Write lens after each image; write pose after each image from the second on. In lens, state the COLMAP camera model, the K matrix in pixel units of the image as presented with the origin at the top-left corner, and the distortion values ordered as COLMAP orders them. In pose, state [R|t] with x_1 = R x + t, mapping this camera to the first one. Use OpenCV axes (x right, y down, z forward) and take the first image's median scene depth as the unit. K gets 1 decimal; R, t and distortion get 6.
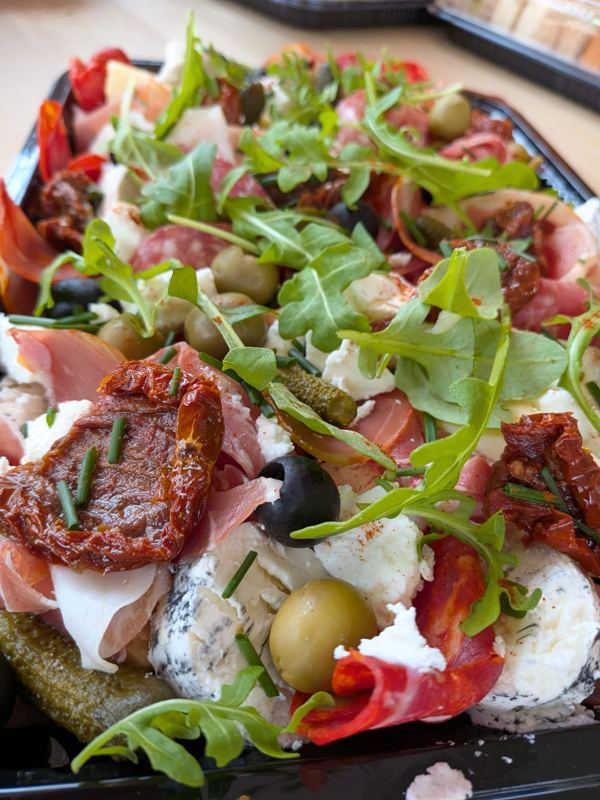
lens RADIAL K [[592.7, 0, 300.0], [0, 592.7, 400.0], [0, 0, 1]] dist [0.000446, -0.102692]
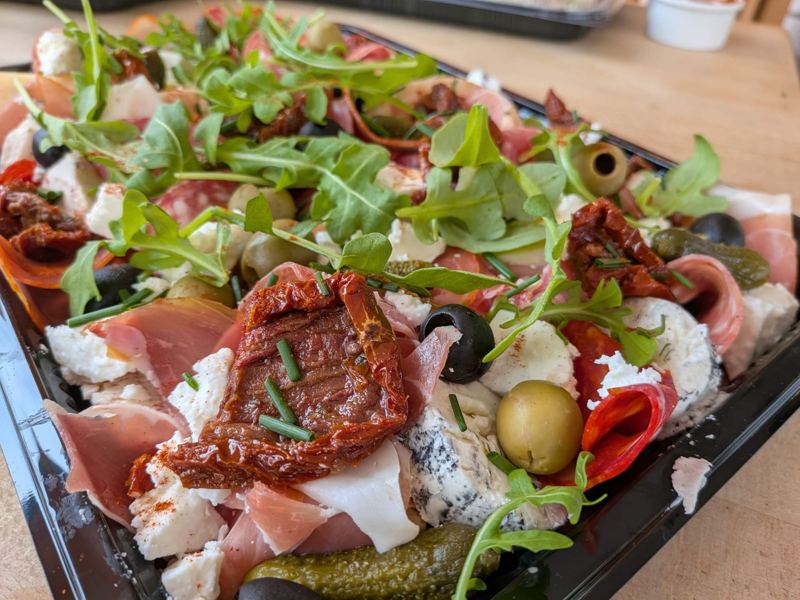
lens RADIAL K [[592.7, 0, 399.2], [0, 592.7, 320.7], [0, 0, 1]] dist [0.000446, -0.102692]
pose [[0.858471, -0.387408, 0.336069, -0.420777], [0.402965, 0.914866, 0.025269, 0.051116], [-0.317248, 0.113731, 0.941498, -0.034685]]
